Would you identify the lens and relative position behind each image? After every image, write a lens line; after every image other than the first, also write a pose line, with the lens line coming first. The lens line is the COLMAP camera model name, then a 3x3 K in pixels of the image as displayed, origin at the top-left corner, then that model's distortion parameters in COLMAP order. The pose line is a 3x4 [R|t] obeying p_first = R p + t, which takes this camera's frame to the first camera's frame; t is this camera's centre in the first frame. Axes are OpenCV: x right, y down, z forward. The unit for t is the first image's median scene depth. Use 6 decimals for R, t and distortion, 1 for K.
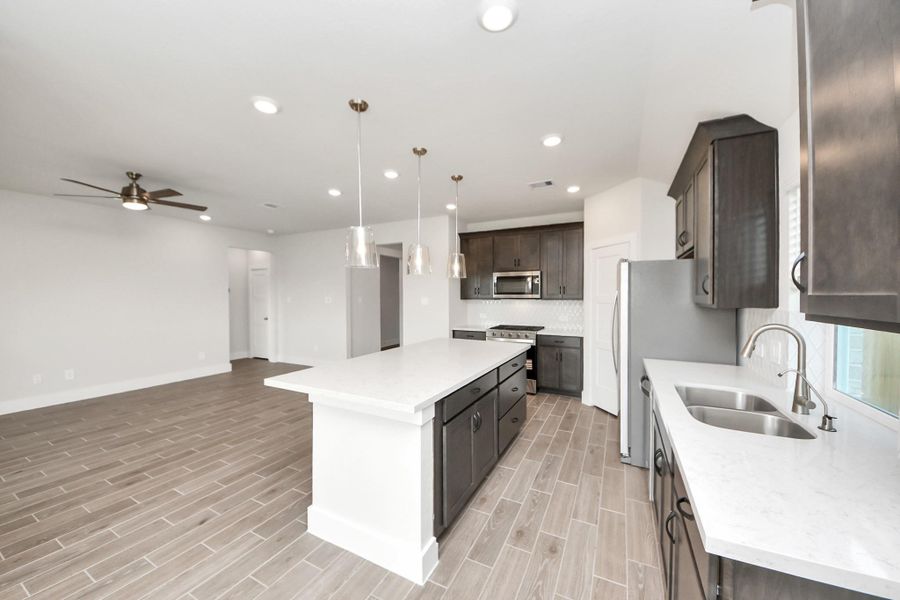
lens RADIAL K [[323.6, 0, 452.4], [0, 323.6, 300.7], [0, 0, 1]] dist [0.005439, -0.000225]
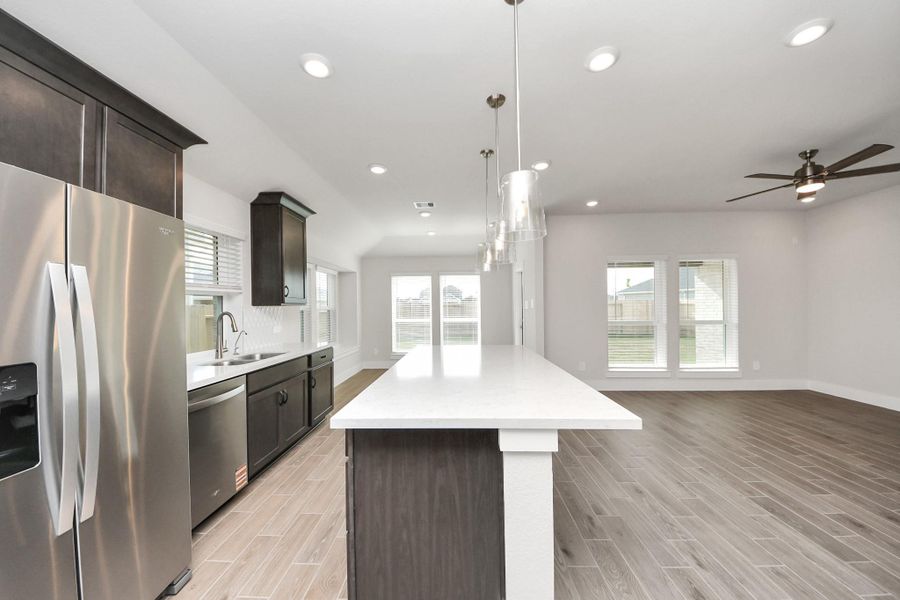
lens RADIAL K [[322.1, 0, 444.9], [0, 322.1, 301.8], [0, 0, 1]] dist [0.001473, -0.006764]
pose [[-0.911934, 0.006708, -0.410281, 0.269139], [0.006498, 0.999977, 0.001908, 0.008428], [0.410285, -0.000926, -0.911957, 1.355996]]
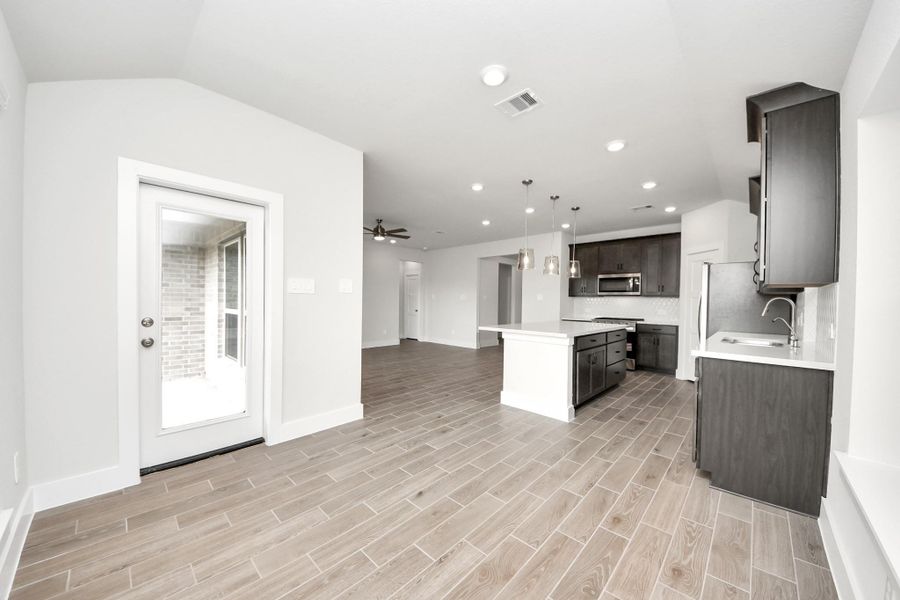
lens RADIAL K [[314.0, 0, 448.4], [0, 314.0, 306.5], [0, 0, 1]] dist [0.023223, -0.015399]
pose [[0.958074, 0.019533, -0.285854, -0.121021], [-0.019784, 0.999802, 0.002008, 0.067786], [0.285837, 0.003732, 0.958271, -0.523028]]
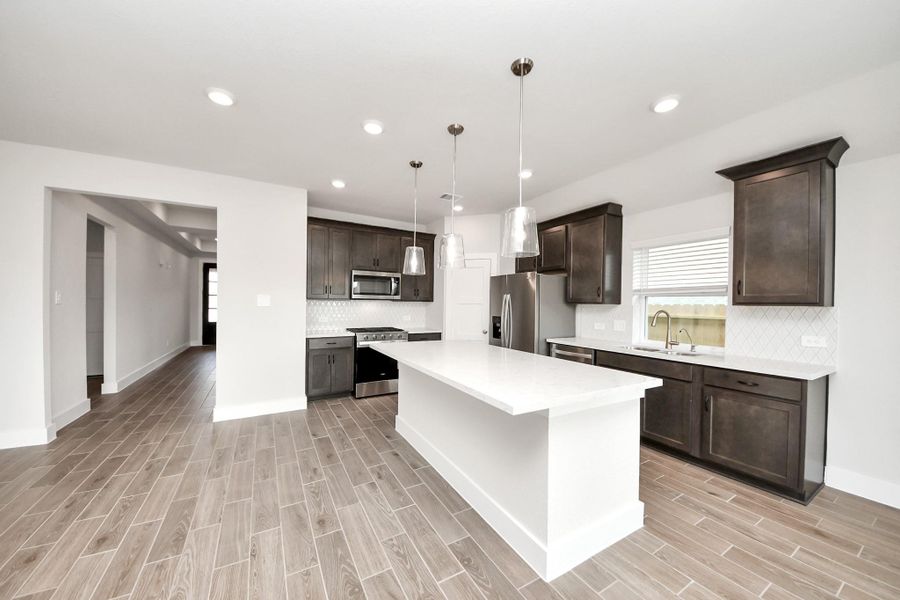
lens RADIAL K [[314.0, 0, 448.4], [0, 314.0, 306.5], [0, 0, 1]] dist [0.023223, -0.015399]
pose [[0.550059, 0.004621, 0.835113, -0.690132], [-0.003400, 0.999989, -0.003294, 0.024670], [-0.835119, -0.001027, 0.550069, 0.440617]]
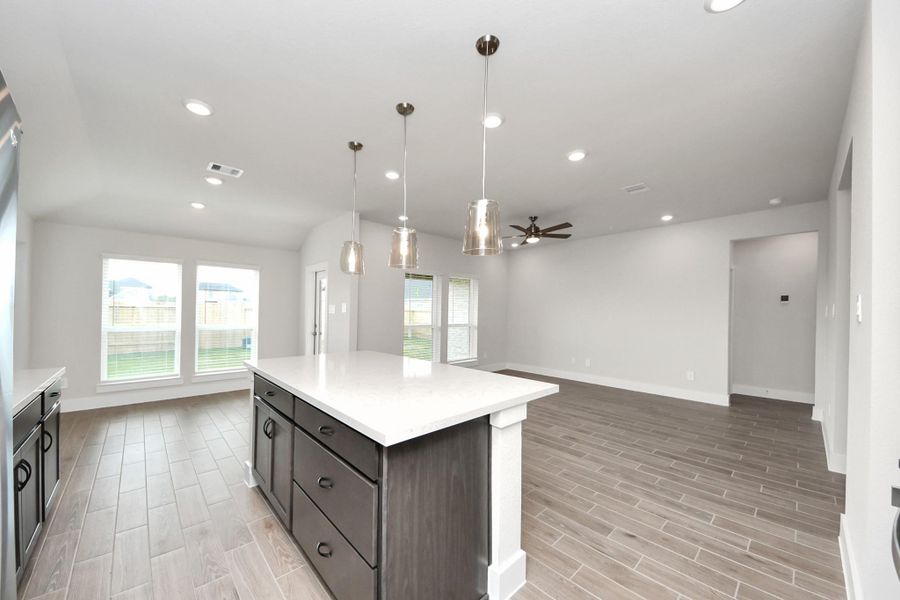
lens RADIAL K [[346.5, 0, 463.7], [0, 346.5, 302.8], [0, 0, 1]] dist [0.008542, -0.000106]
pose [[-0.313100, -0.024151, -0.949413, 0.515147], [-0.026237, 0.999515, -0.016773, 0.011851], [0.949358, 0.019658, -0.313581, 1.171233]]
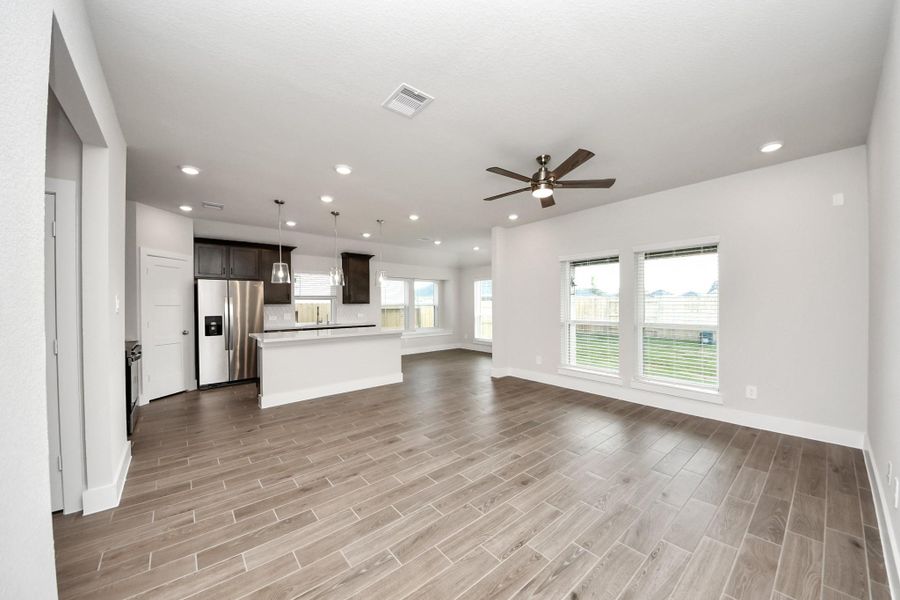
lens RADIAL K [[322.1, 0, 444.9], [0, 322.1, 301.8], [0, 0, 1]] dist [0.001473, -0.006764]
pose [[-0.913762, 0.012600, 0.406055, -1.073581], [0.015227, 0.999879, 0.003239, 0.008546], [-0.405965, 0.009143, -0.913843, 1.898390]]
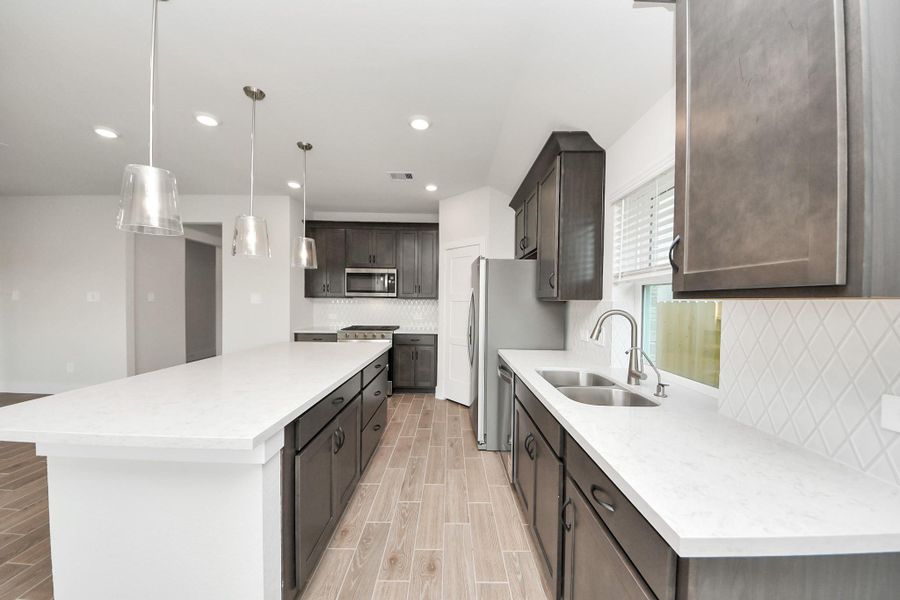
lens RADIAL K [[314.0, 0, 448.4], [0, 314.0, 306.5], [0, 0, 1]] dist [0.023223, -0.015399]
pose [[0.892240, 0.004133, 0.451542, -0.023127], [-0.005876, 0.999980, 0.002460, 0.025520], [-0.451523, -0.004848, 0.892247, 0.111472]]
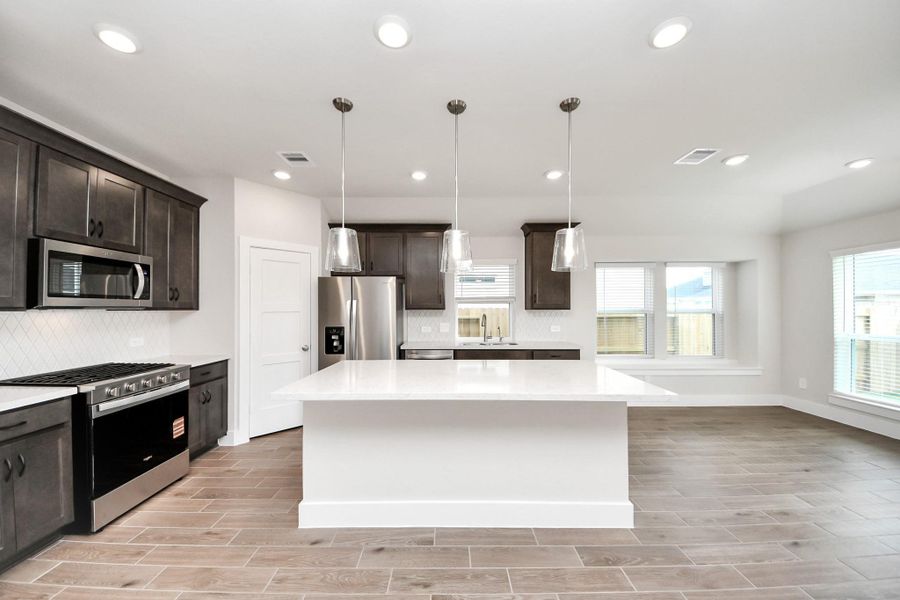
lens RADIAL K [[322.1, 0, 444.9], [0, 322.1, 301.8], [0, 0, 1]] dist [0.001473, -0.006764]
pose [[-0.447390, 0.017833, 0.894161, -0.623038], [0.015556, 0.999805, -0.012156, -0.002444], [-0.894203, 0.008471, -0.447581, 1.122850]]
